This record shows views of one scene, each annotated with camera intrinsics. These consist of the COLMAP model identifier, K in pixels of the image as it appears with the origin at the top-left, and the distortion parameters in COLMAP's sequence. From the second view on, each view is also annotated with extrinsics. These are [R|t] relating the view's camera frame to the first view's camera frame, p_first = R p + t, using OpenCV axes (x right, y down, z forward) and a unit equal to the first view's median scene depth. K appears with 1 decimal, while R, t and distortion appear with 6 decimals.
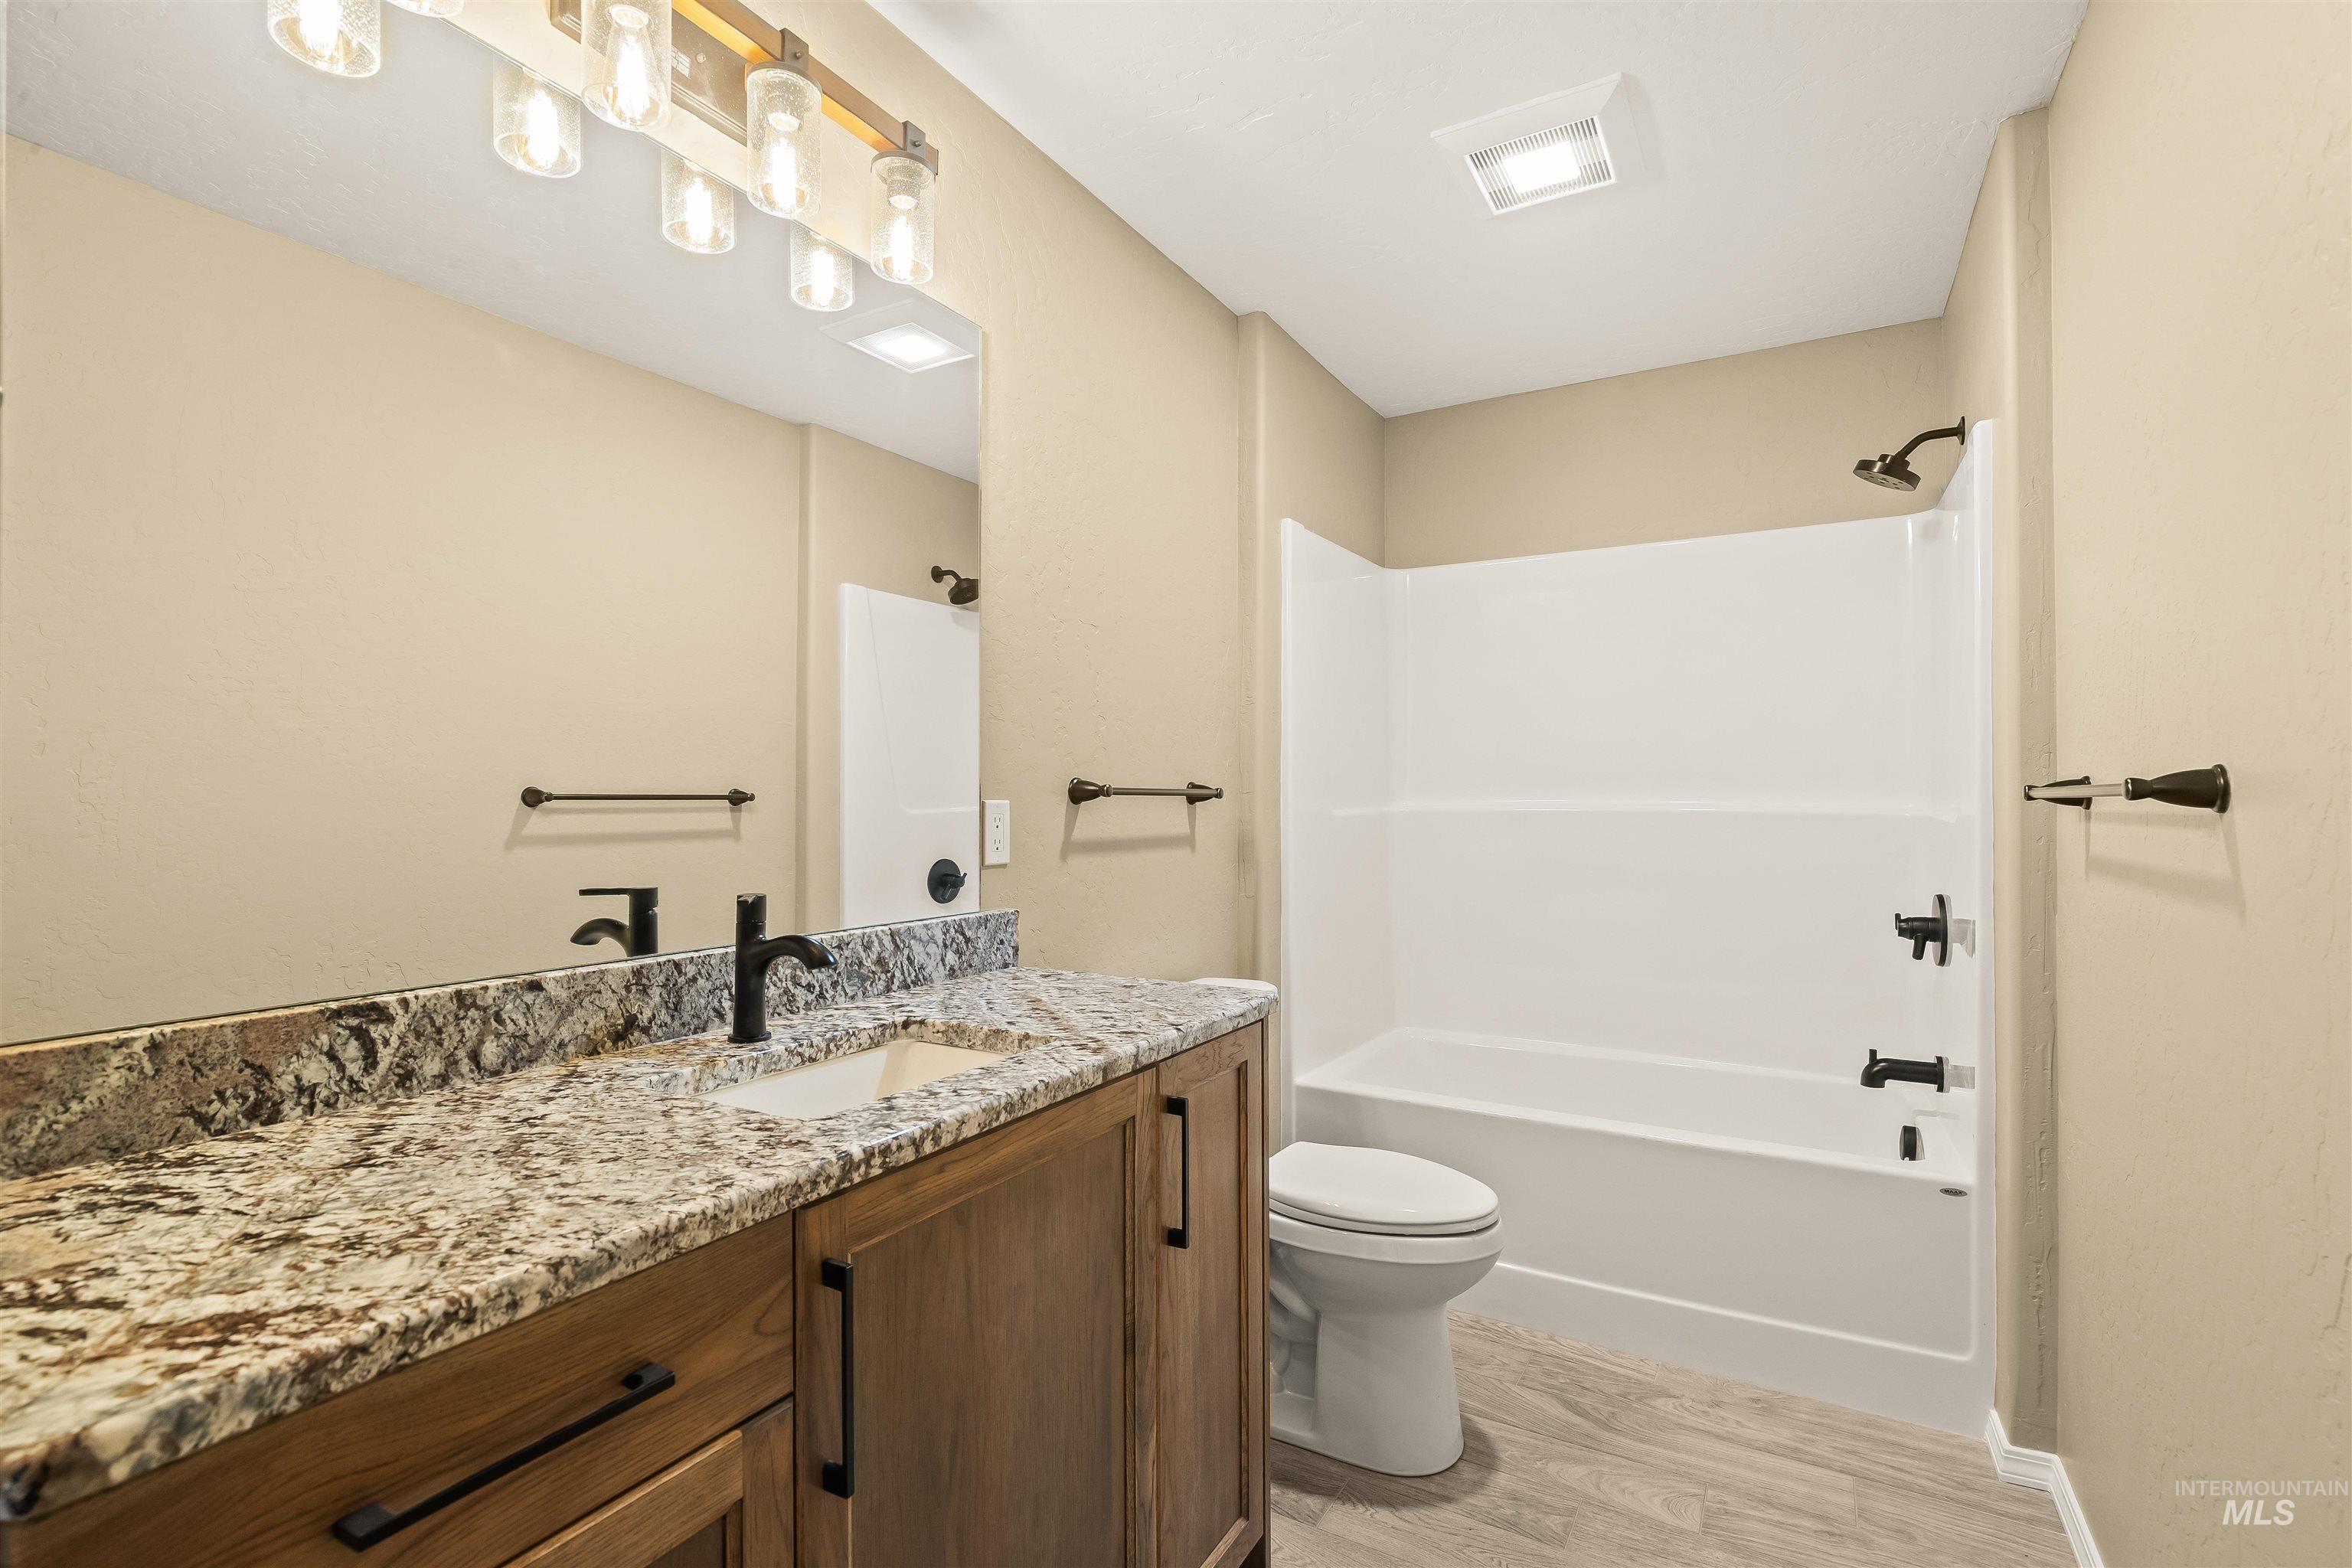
lens RADIAL K [[1072.9, 0, 1165.9], [0, 1072.9, 787.7], [0, 0, 1]] dist [-0.002355, 0.000597]
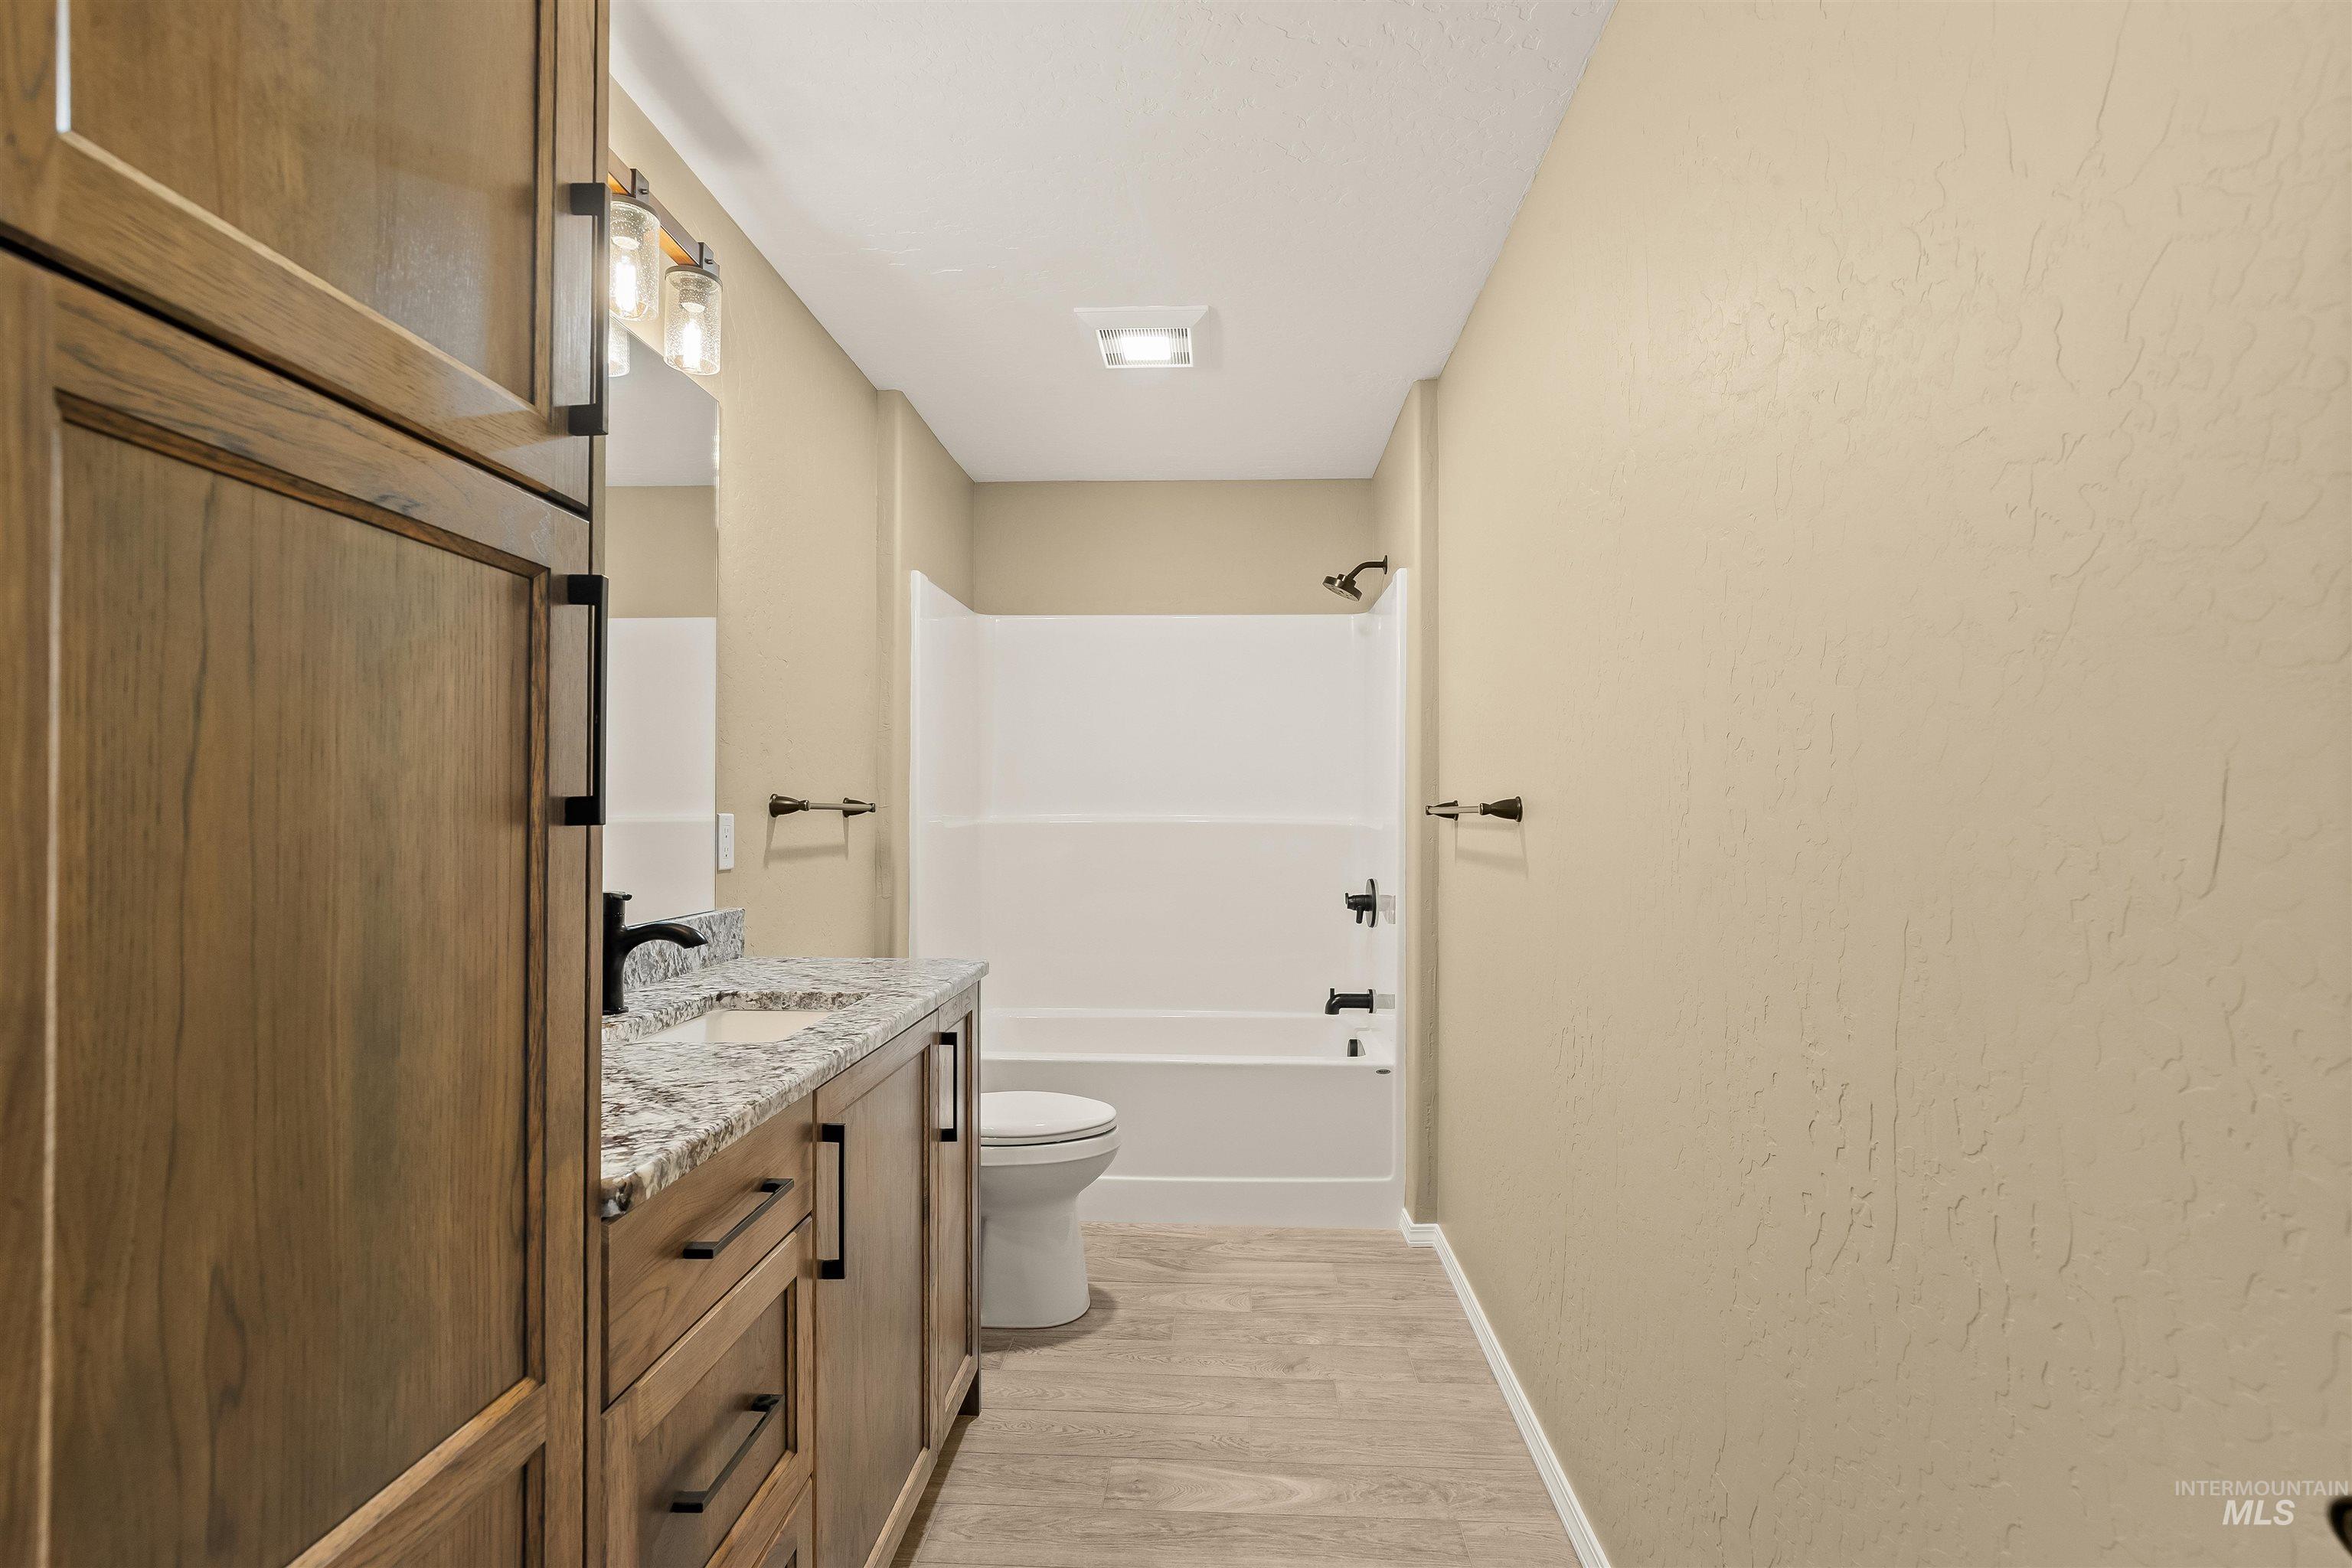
lens RADIAL K [[1072.9, 0, 1184.5], [0, 1072.9, 797.7], [0, 0, 1]] dist [-0.002355, 0.000597]
pose [[0.884604, 0.009260, 0.466251, -0.252340], [-0.007781, 0.999957, -0.005097, -0.002998], [-0.466278, 0.000881, 0.884638, -0.239664]]
